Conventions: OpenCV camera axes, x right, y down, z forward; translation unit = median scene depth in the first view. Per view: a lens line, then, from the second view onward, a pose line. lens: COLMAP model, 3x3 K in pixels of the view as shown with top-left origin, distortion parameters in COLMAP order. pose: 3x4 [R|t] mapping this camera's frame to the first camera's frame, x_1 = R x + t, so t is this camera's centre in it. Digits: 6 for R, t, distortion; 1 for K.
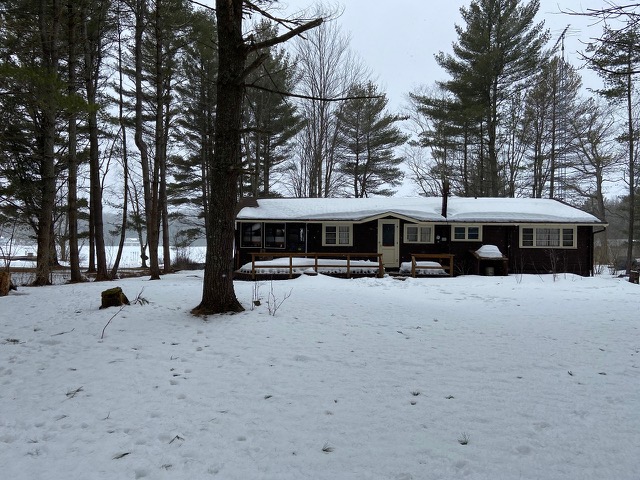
lens RADIAL K [[488.1, 0, 320.0], [0, 488.1, 240.0], [0, 0, 1]] dist [-0.002631, -0.001089]
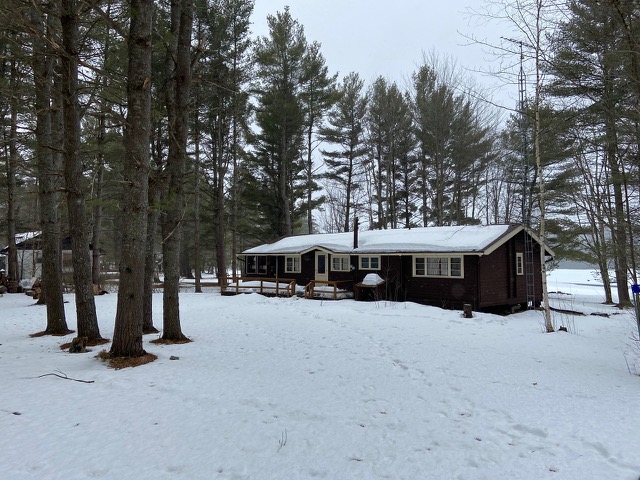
lens RADIAL K [[480.2, 0, 320.0], [0, 480.2, 240.0], [0, 0, 1]] dist [0.000761, 0.000314]
pose [[0.760668, -0.032345, -0.648335, 0.923938], [-0.013587, 0.997746, -0.065718, 0.007767], [0.648999, 0.058798, 0.758514, 0.093052]]
